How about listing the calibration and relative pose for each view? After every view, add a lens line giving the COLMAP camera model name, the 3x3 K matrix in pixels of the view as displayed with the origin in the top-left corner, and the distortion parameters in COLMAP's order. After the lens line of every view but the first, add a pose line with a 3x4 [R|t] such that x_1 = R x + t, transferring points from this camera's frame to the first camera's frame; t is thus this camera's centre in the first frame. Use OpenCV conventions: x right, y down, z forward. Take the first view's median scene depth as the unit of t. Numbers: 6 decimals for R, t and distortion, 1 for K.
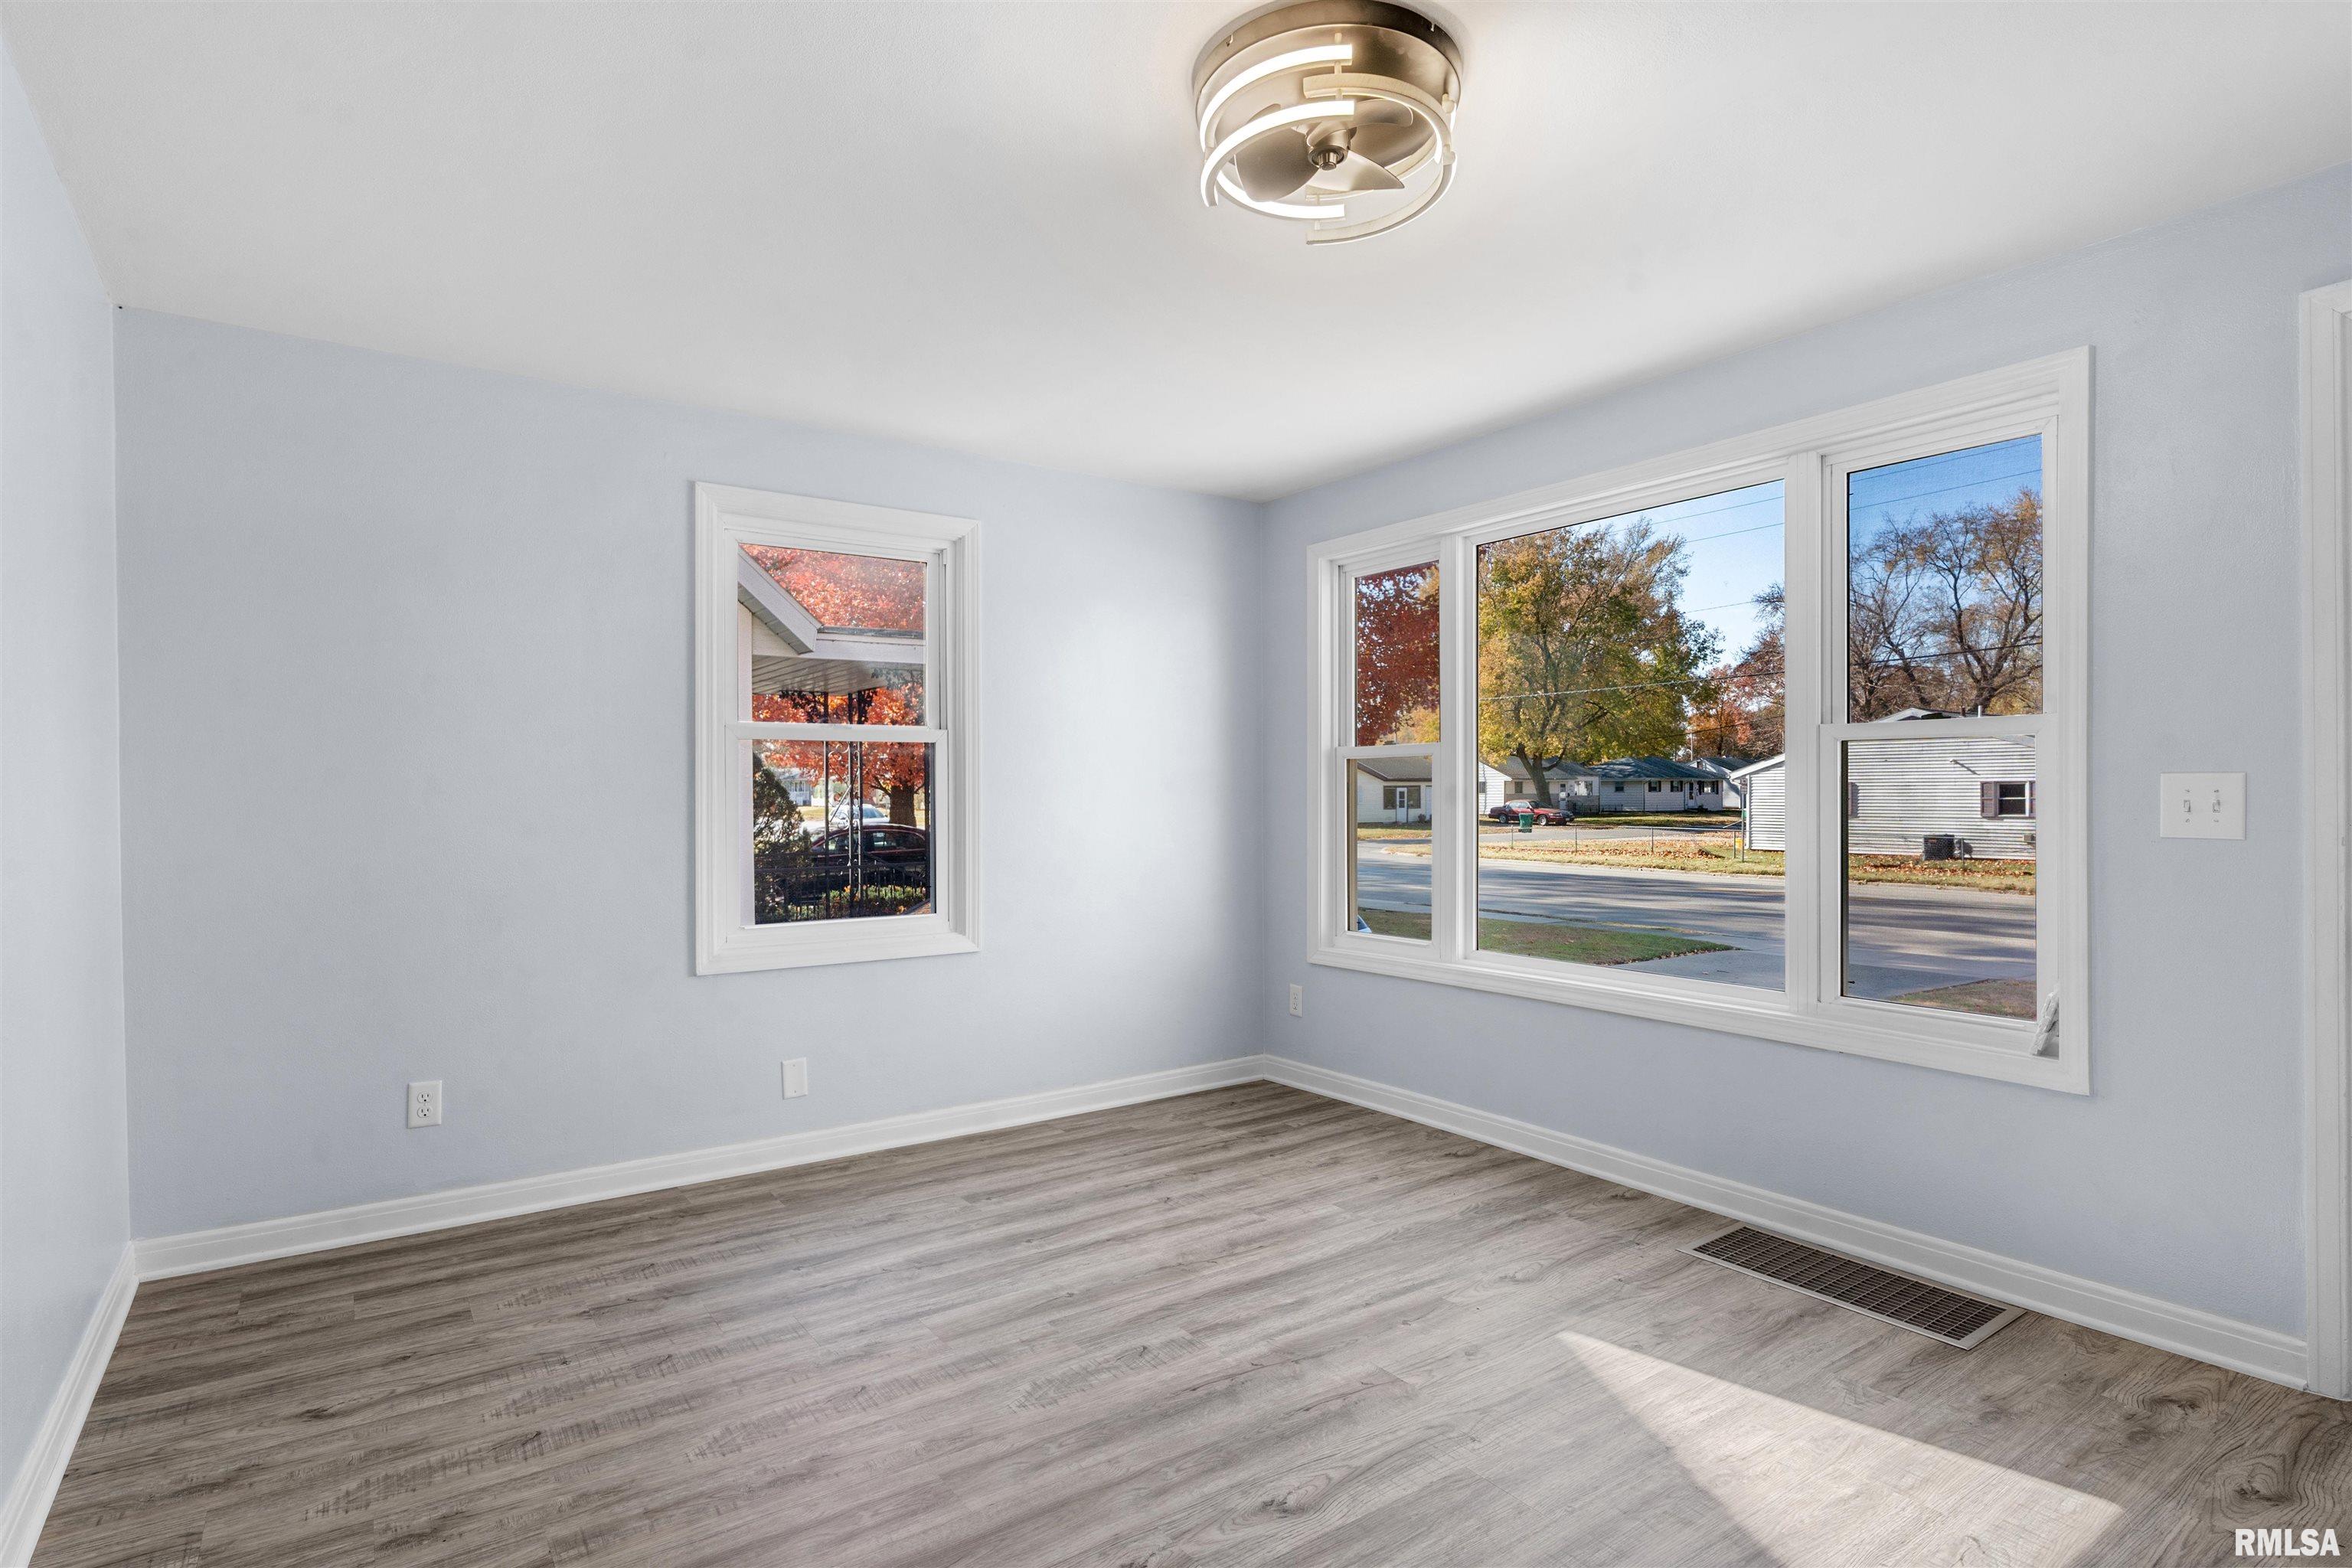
lens RADIAL K [[1198.3, 0, 1167.8], [0, 1198.3, 793.4], [0, 0, 1]] dist [-0.000960, 0.001605]
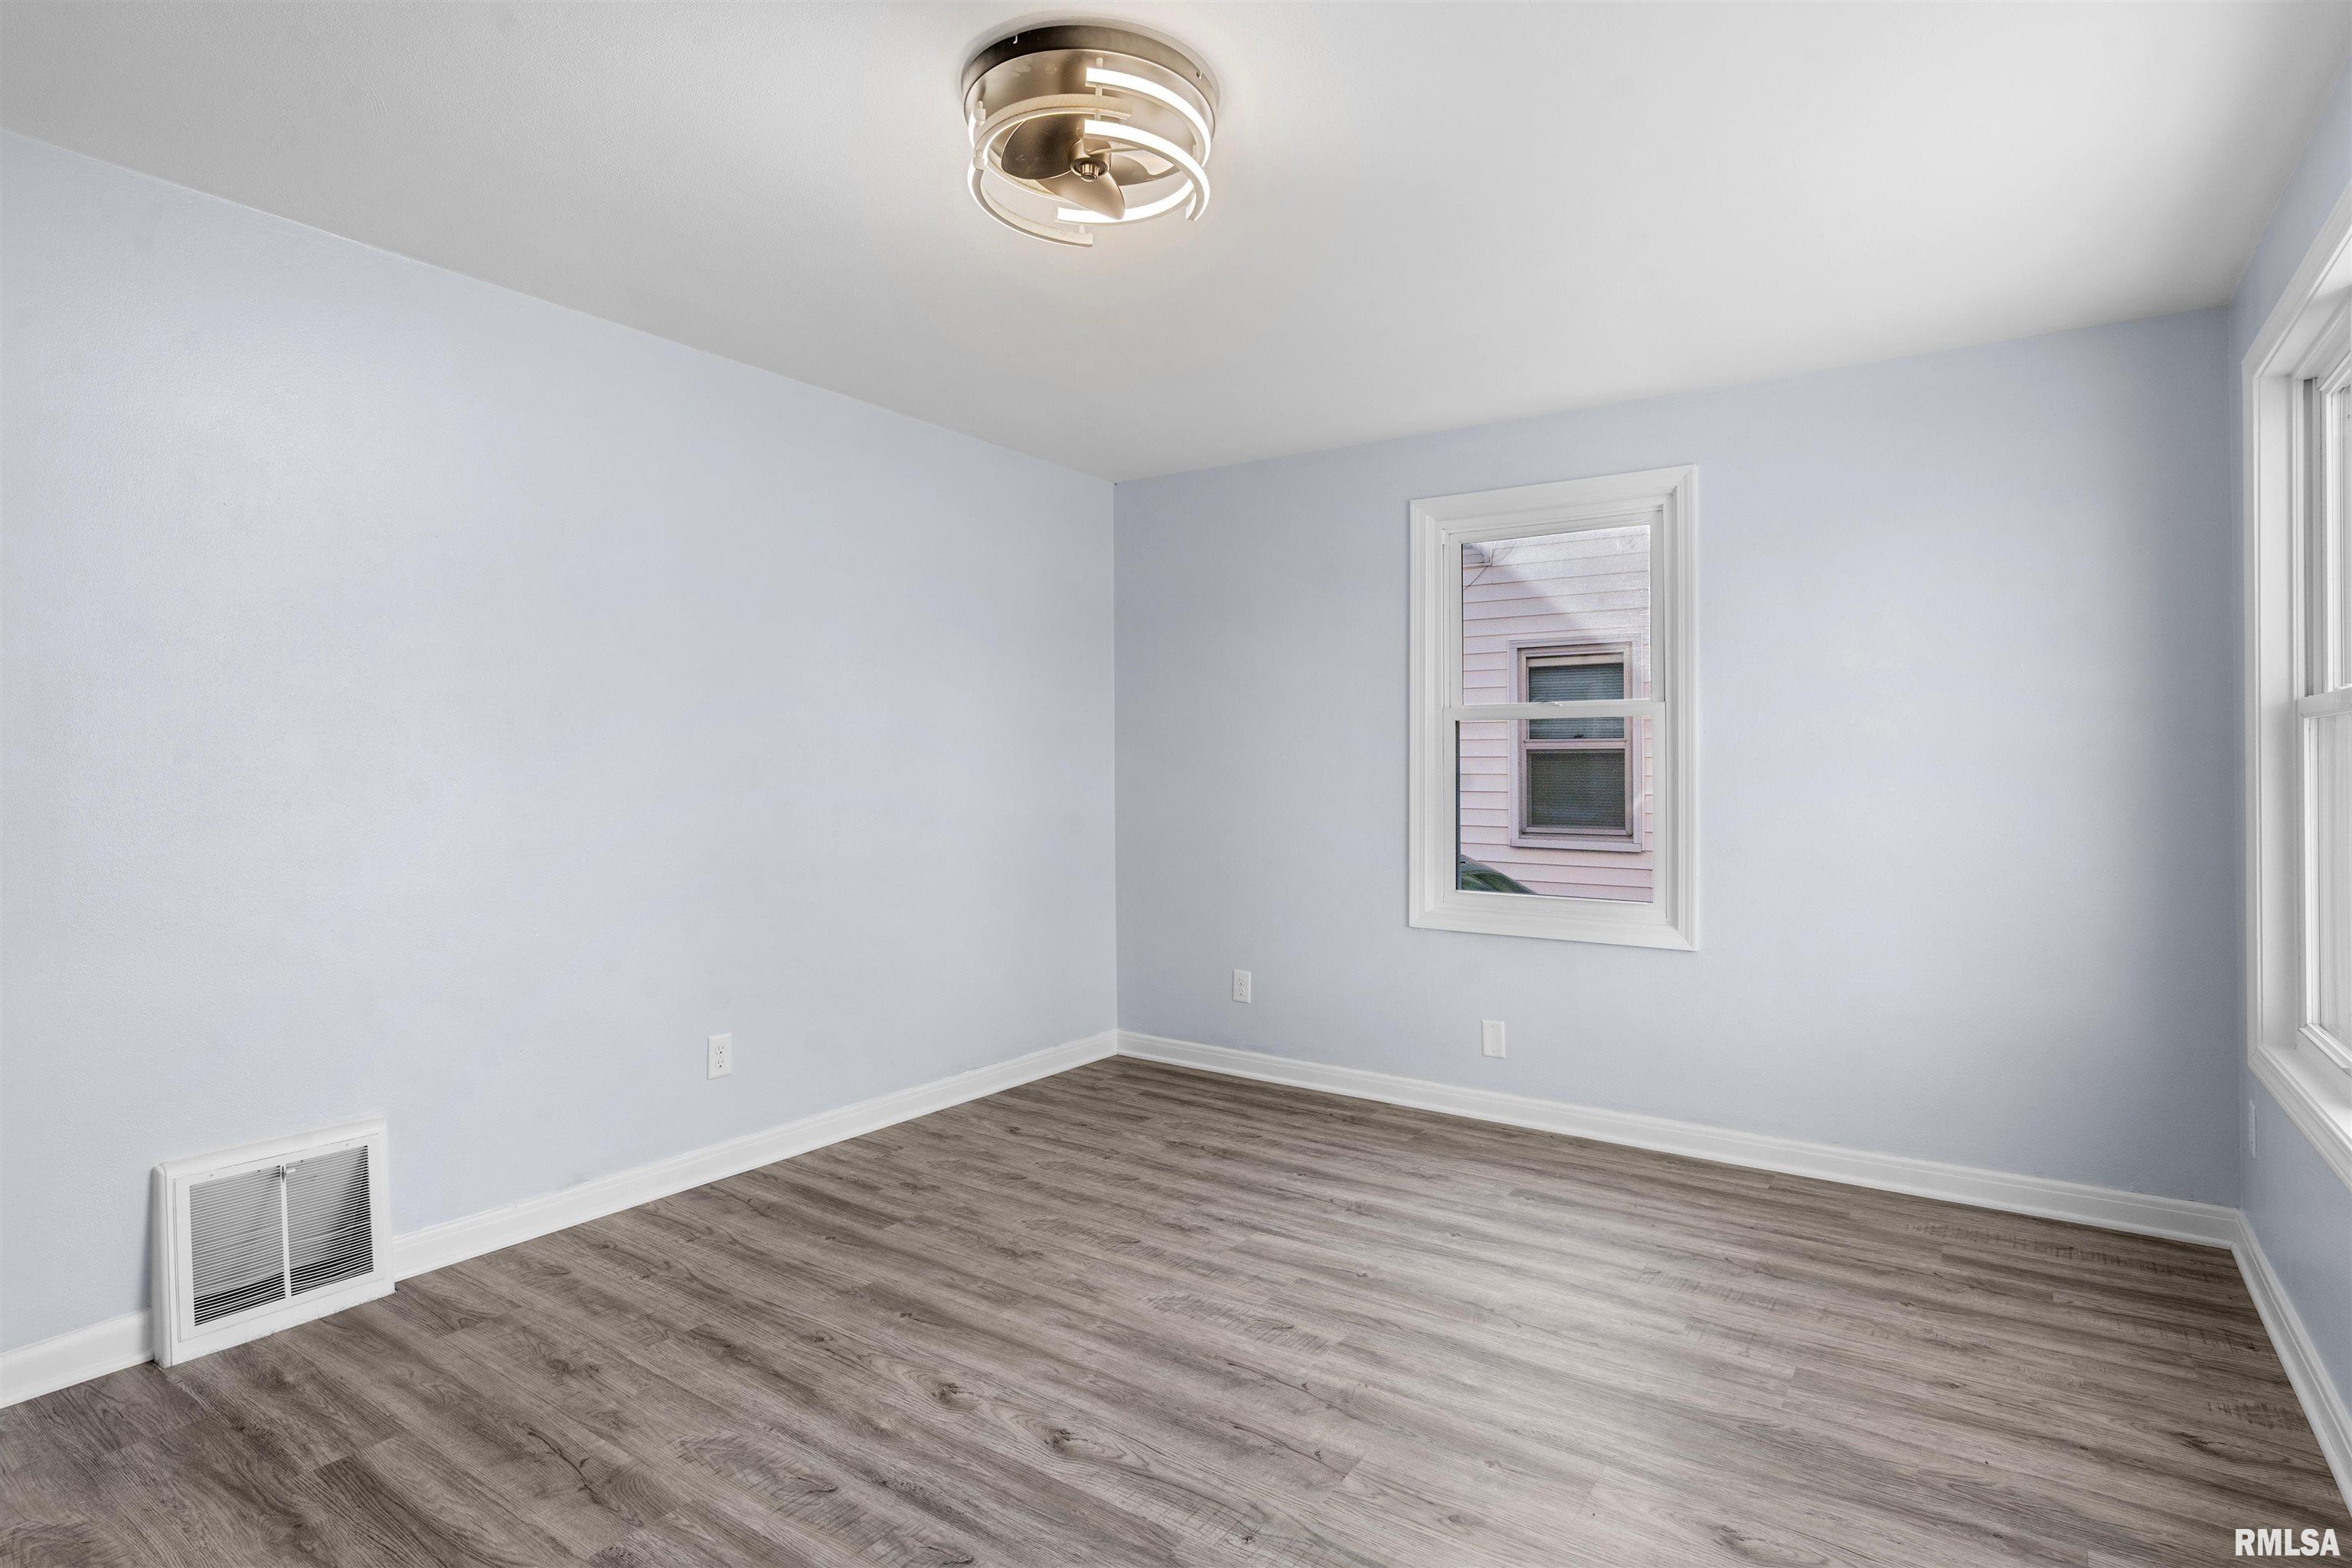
lens RADIAL K [[1198.3, 0, 1175.3], [0, 1198.3, 778.7], [0, 0, 1]] dist [-0.000960, 0.001605]
pose [[0.346442, 0.014579, -0.937958, 0.730523], [-0.003591, 0.999893, 0.014216, -0.007117], [0.938064, -0.001557, 0.346457, 0.470018]]
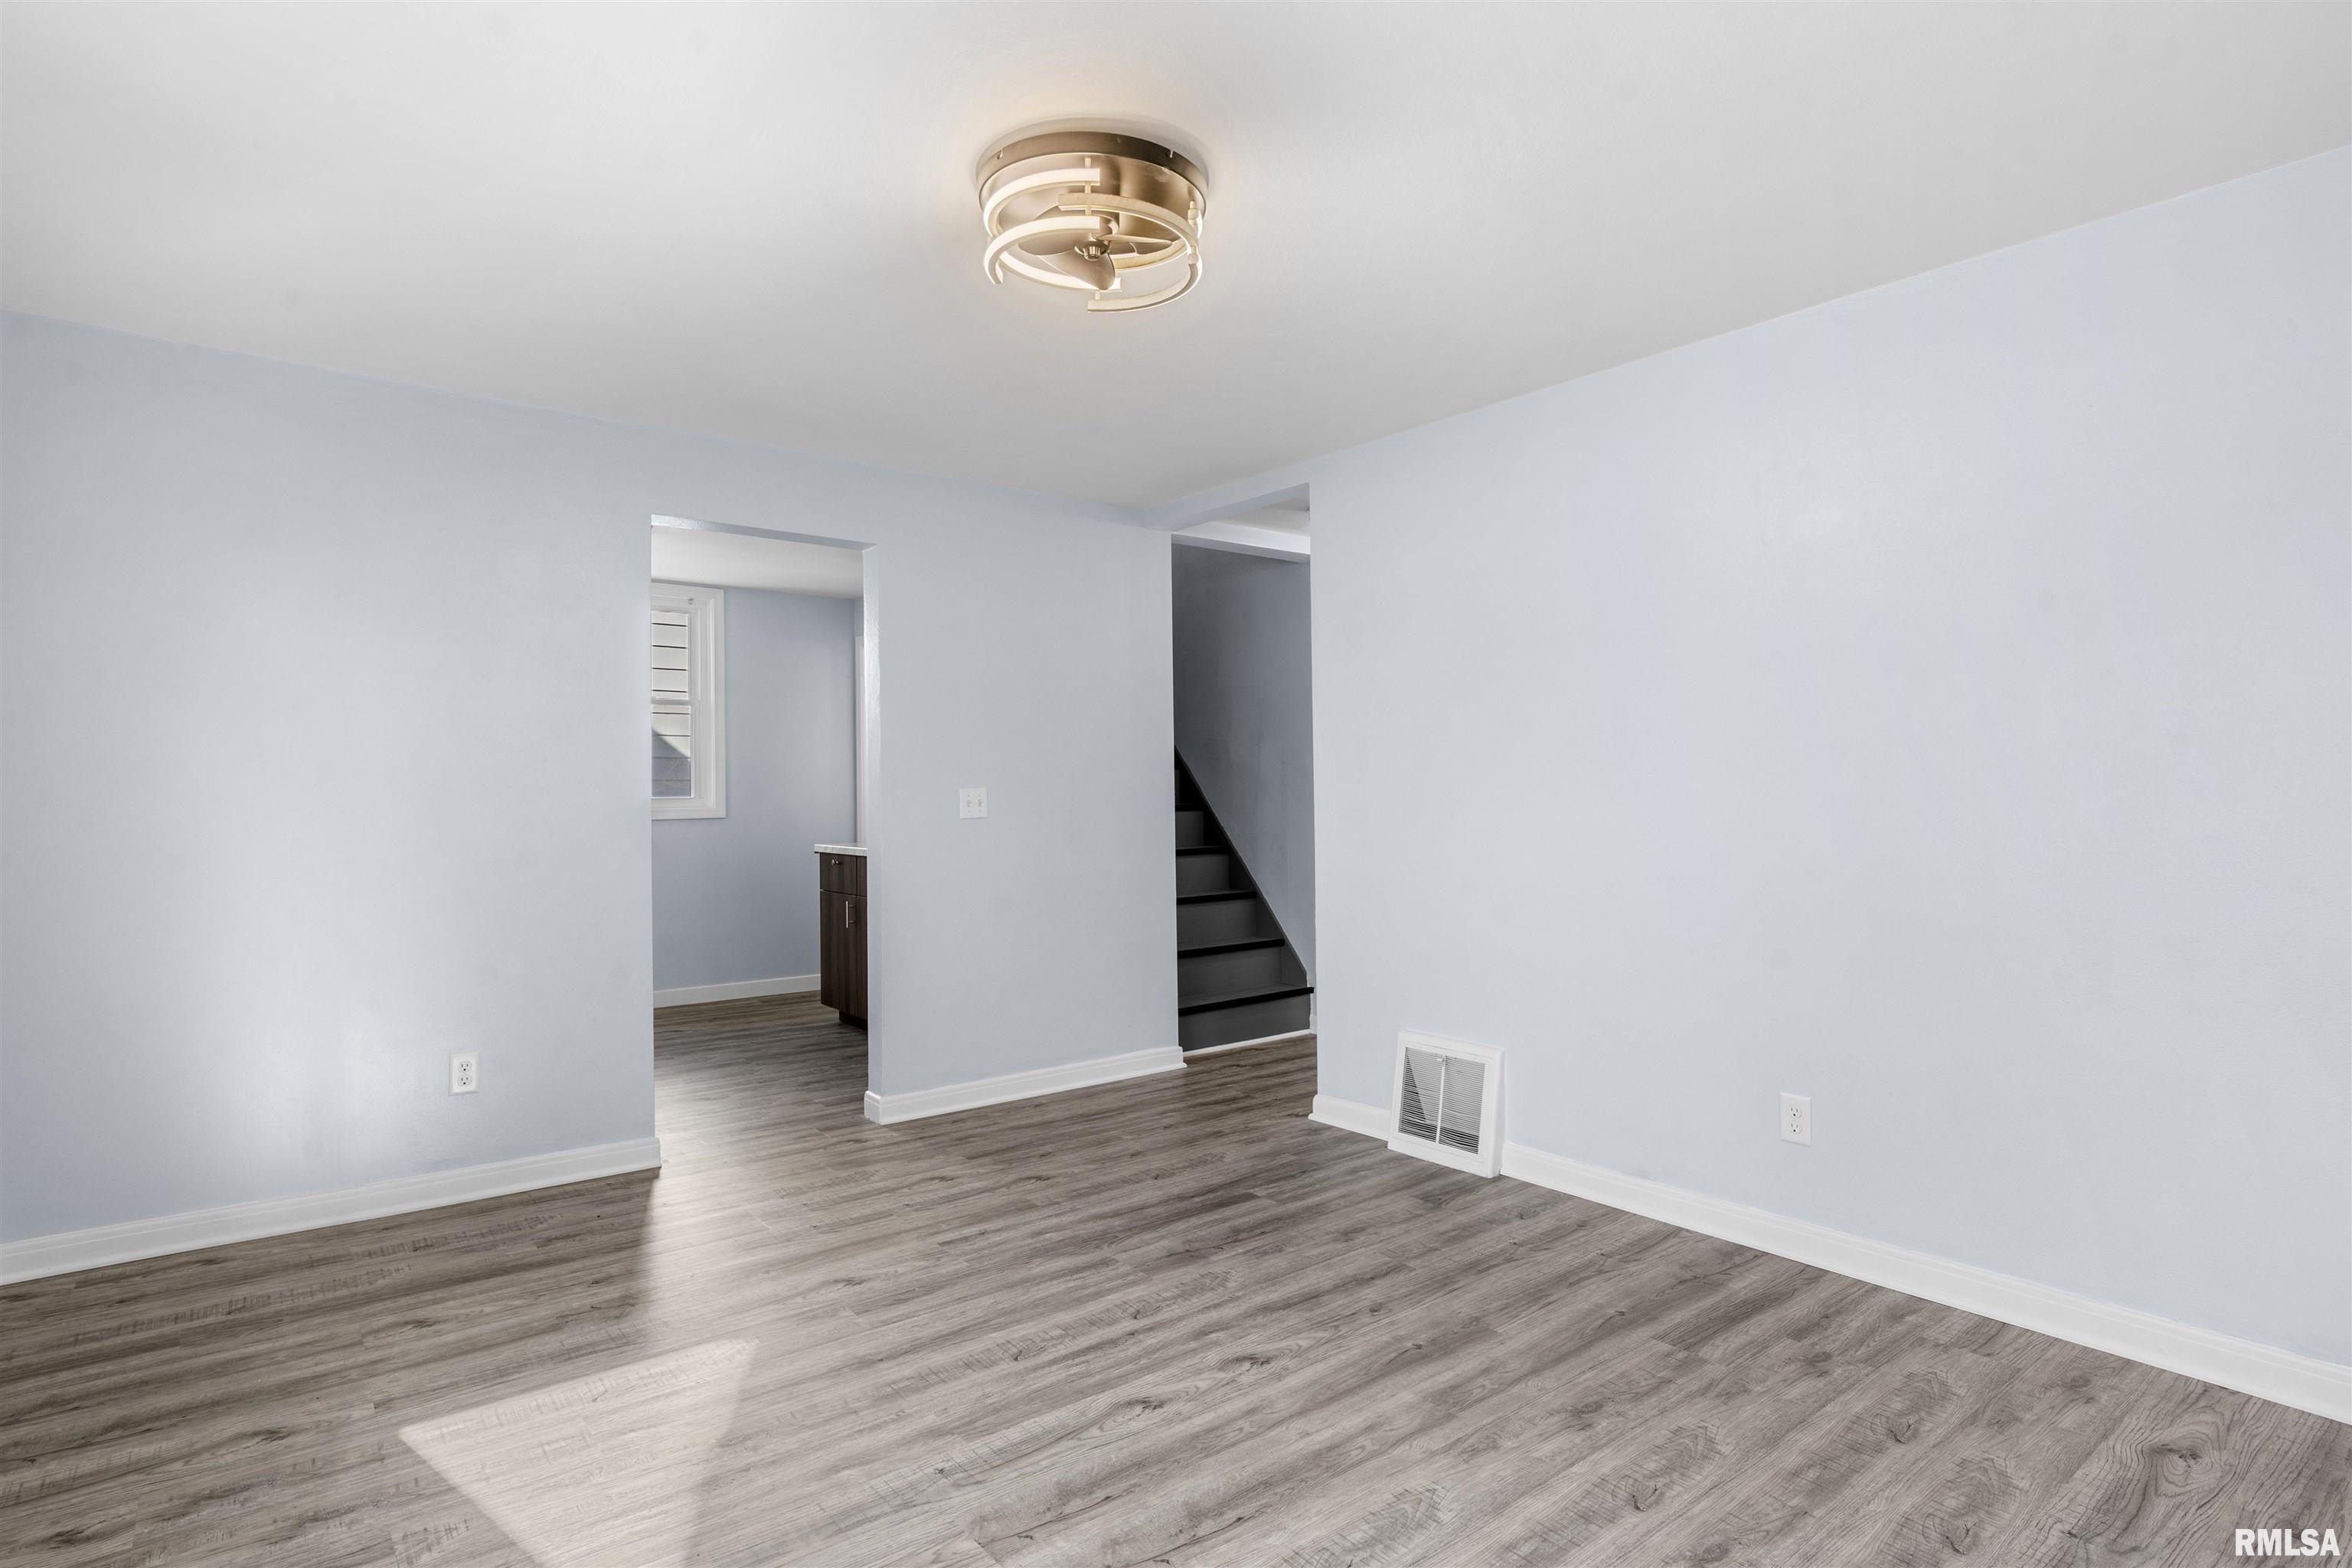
lens RADIAL K [[1198.3, 0, 1195.1], [0, 1198.3, 777.4], [0, 0, 1]] dist [-0.000960, 0.001605]
pose [[-0.996912, 0.010849, -0.077775, 0.085964], [0.011795, 0.999862, -0.011717, -0.002825], [0.077638, -0.012598, -0.996902, 1.413471]]
